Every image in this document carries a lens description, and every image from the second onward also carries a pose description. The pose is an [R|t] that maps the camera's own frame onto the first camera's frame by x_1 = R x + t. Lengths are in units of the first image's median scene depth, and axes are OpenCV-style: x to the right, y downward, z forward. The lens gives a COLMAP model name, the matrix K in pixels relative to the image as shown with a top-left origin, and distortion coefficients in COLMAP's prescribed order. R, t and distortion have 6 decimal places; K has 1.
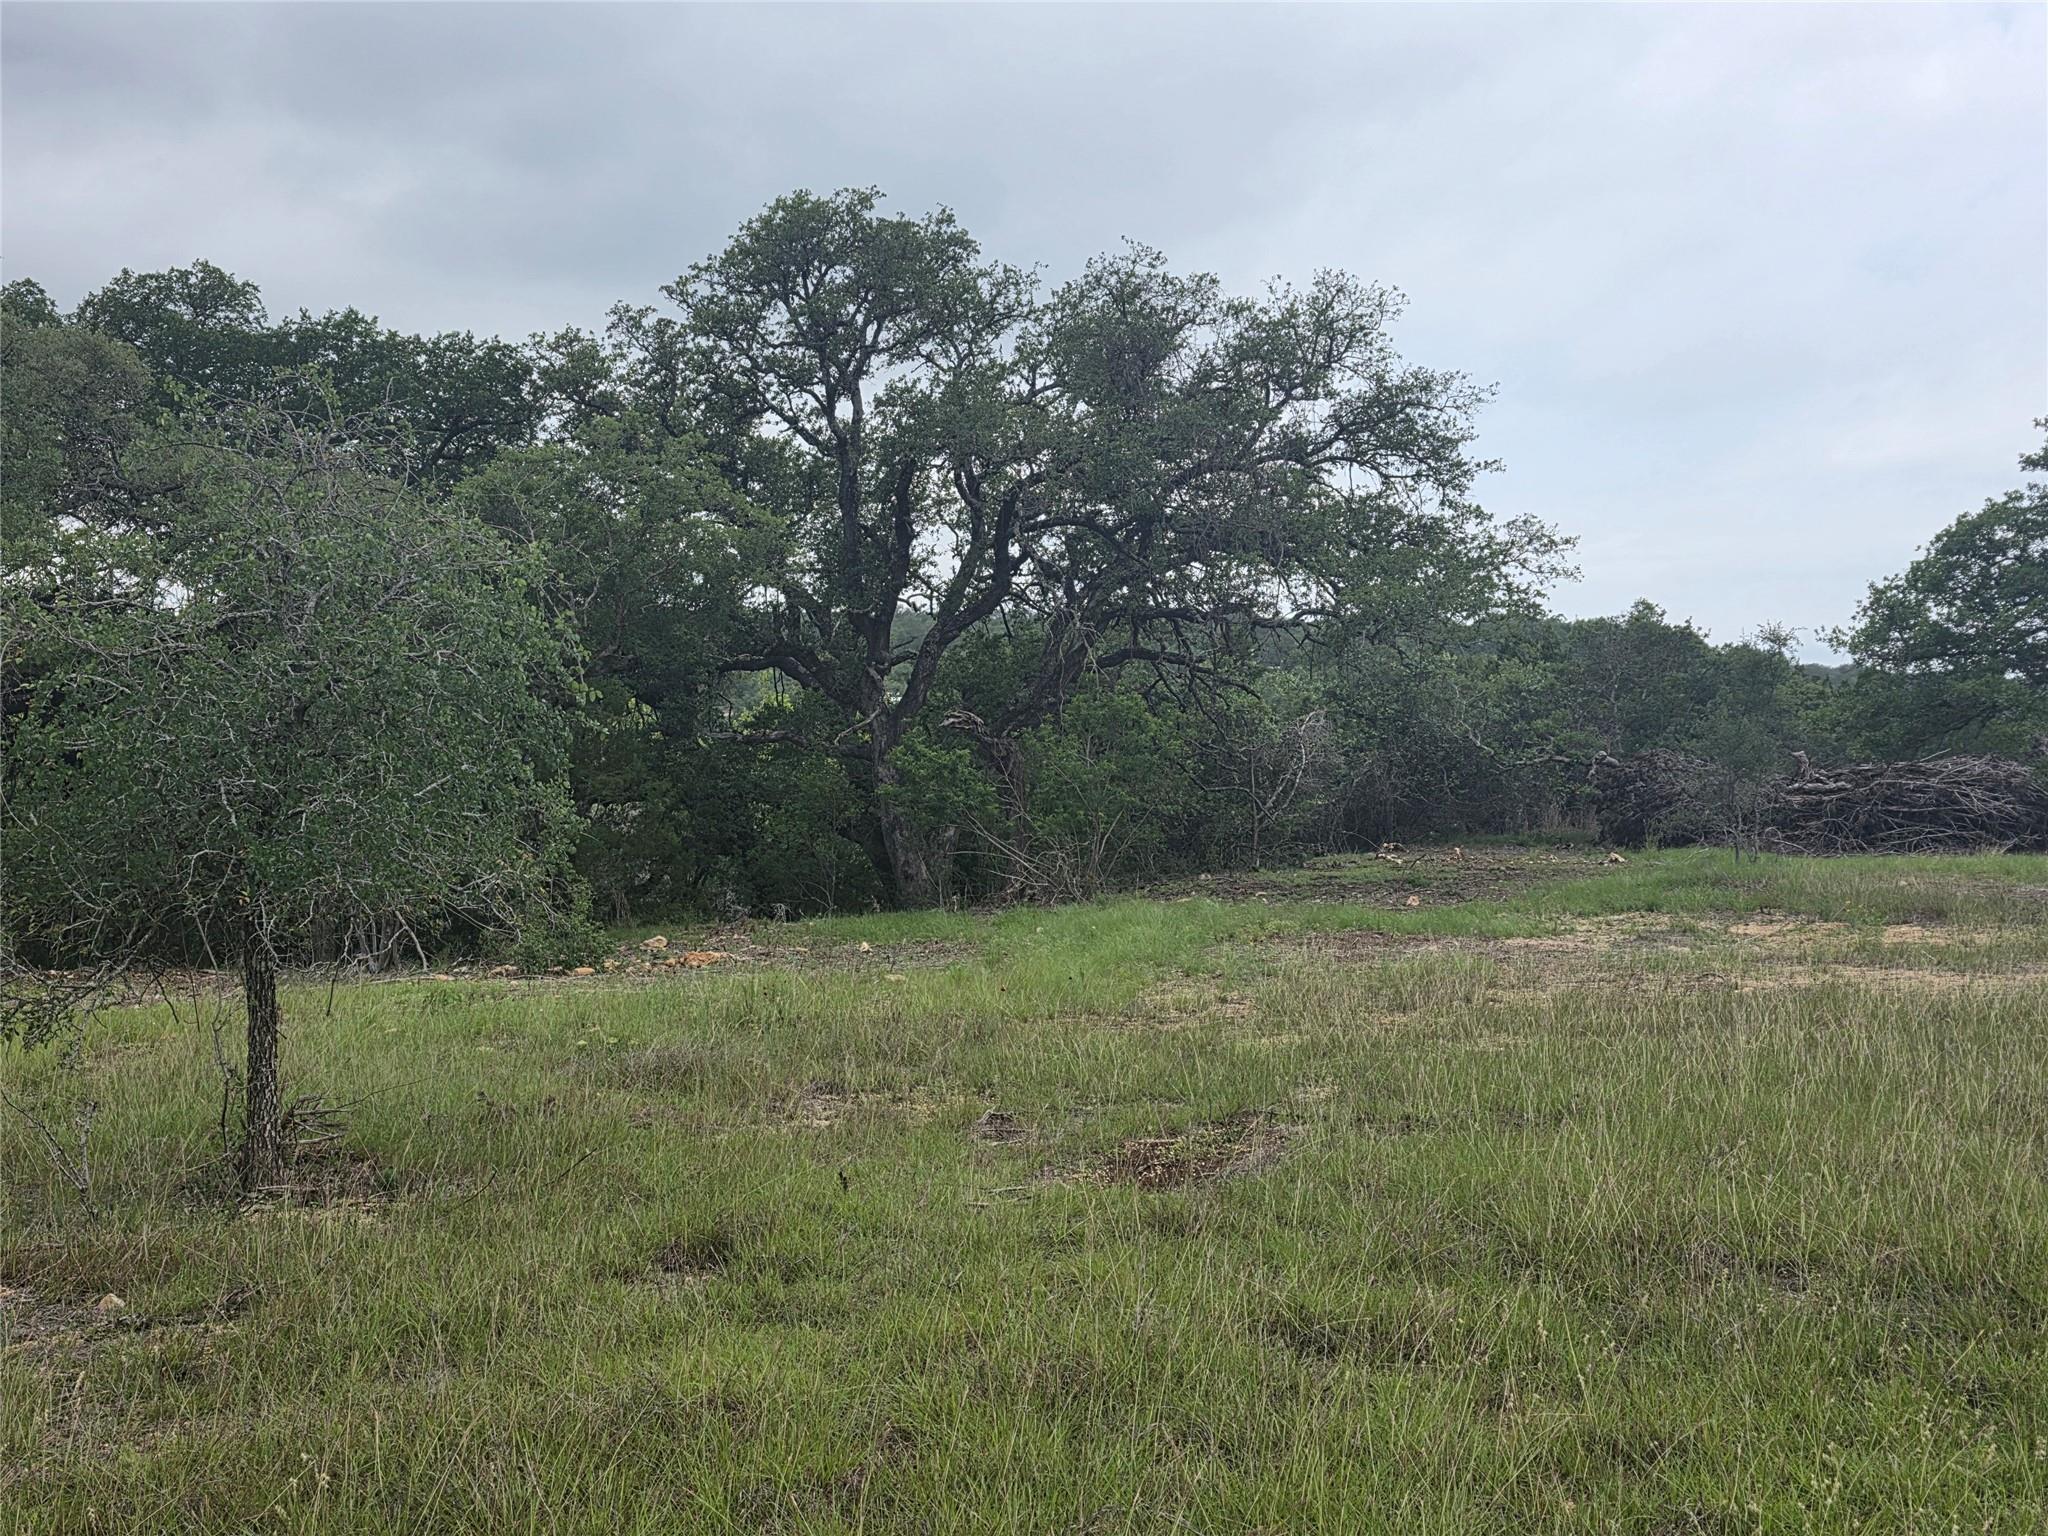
lens RADIAL K [[2027.0, 0, 1032.8], [0, 2027.0, 788.1], [0, 0, 1]] dist [0.072005, 0.000000]
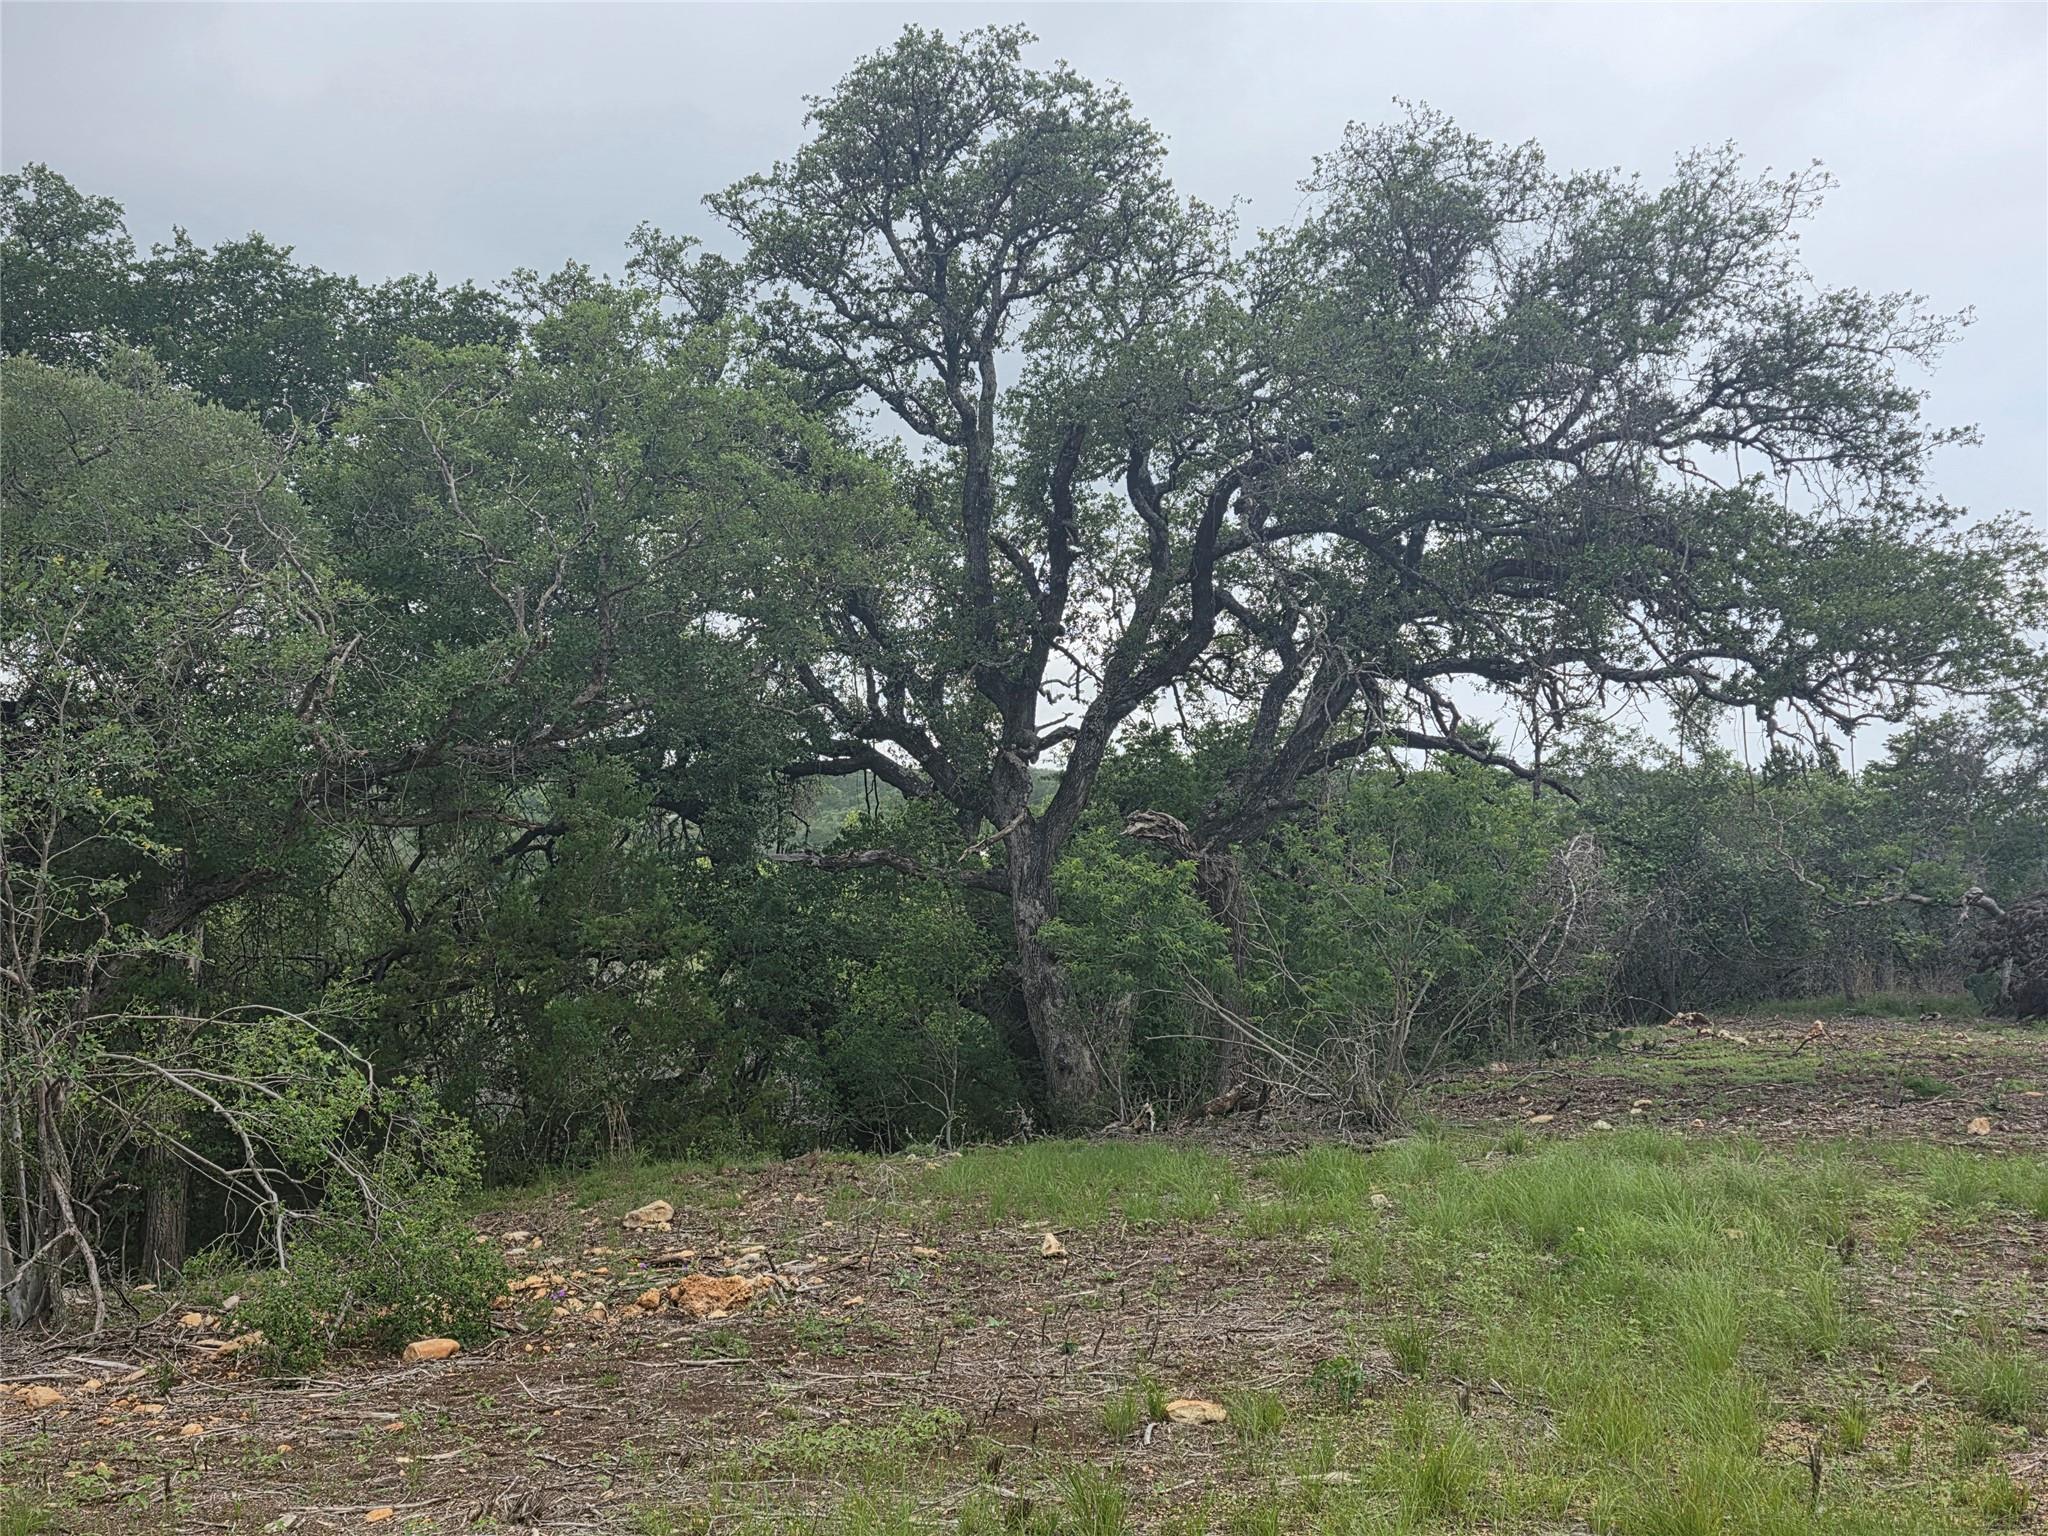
lens RADIAL K [[2027.0, 0, 1034.6], [0, 2027.0, 755.8], [0, 0, 1]] dist [0.072005, 0.000000]
pose [[0.999104, -0.007835, -0.041597, -0.043577], [0.003884, 0.995544, -0.094220, 0.004555], [0.042150, 0.093974, 0.994682, 0.331879]]
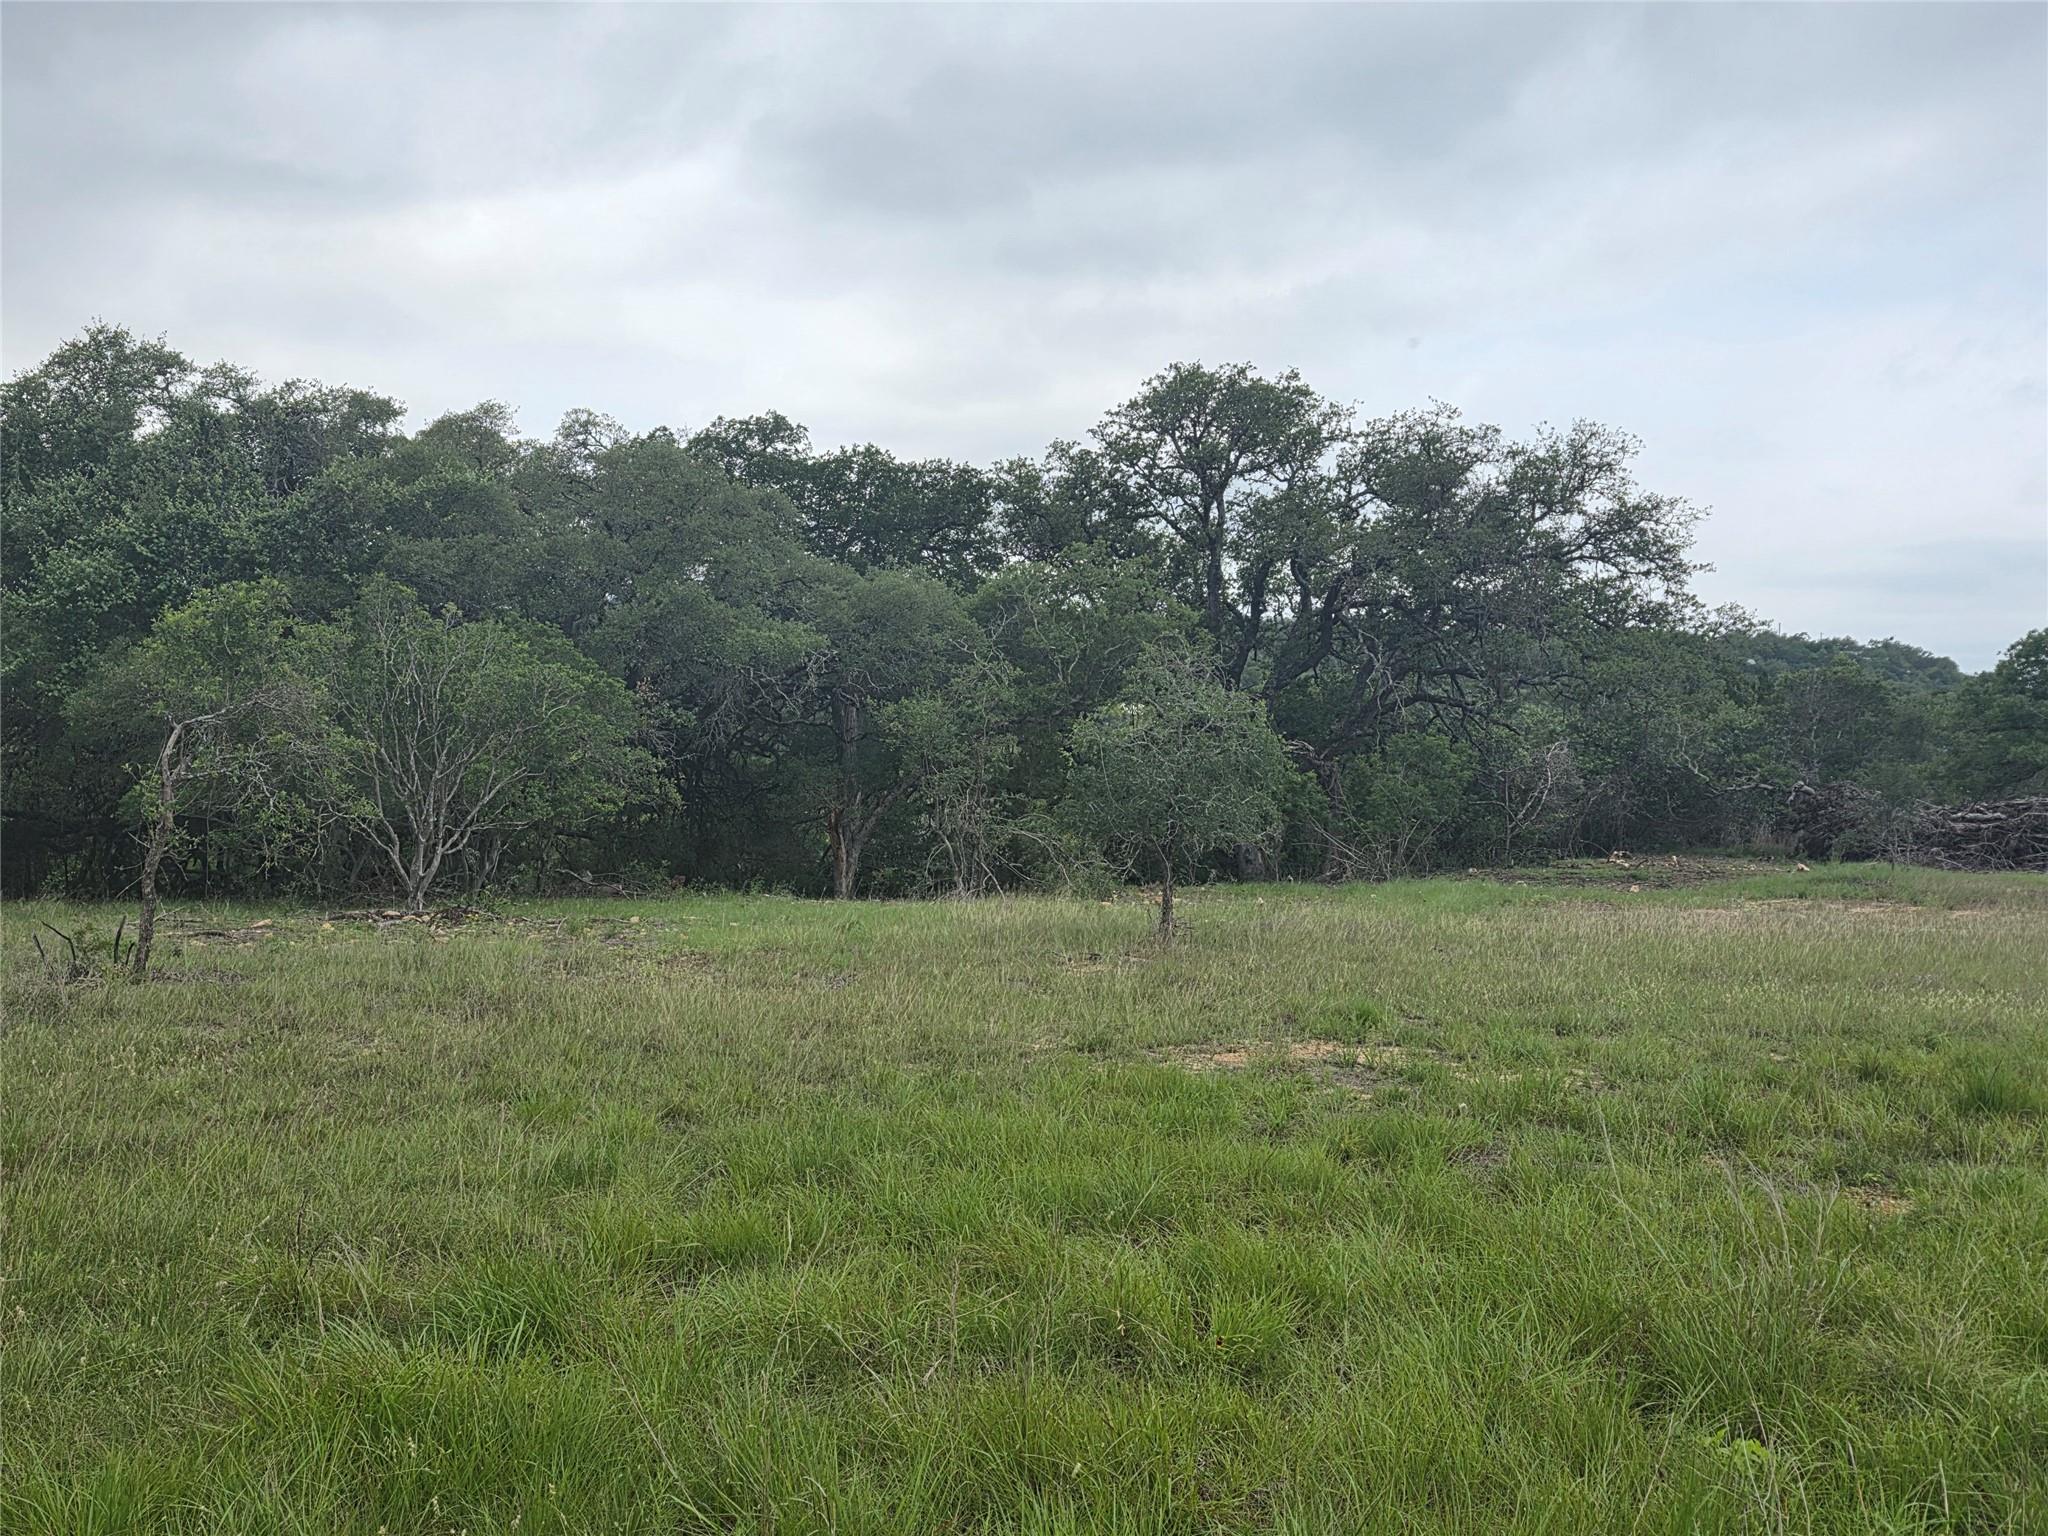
lens RADIAL K [[2027.0, 0, 1037.8], [0, 2027.0, 772.6], [0, 0, 1]] dist [0.072005, 0.000000]
pose [[0.993987, 0.028739, -0.105656, -0.061179], [-0.029578, 0.999542, -0.006380, -0.002658], [0.105424, 0.009467, 0.994382, -0.359494]]
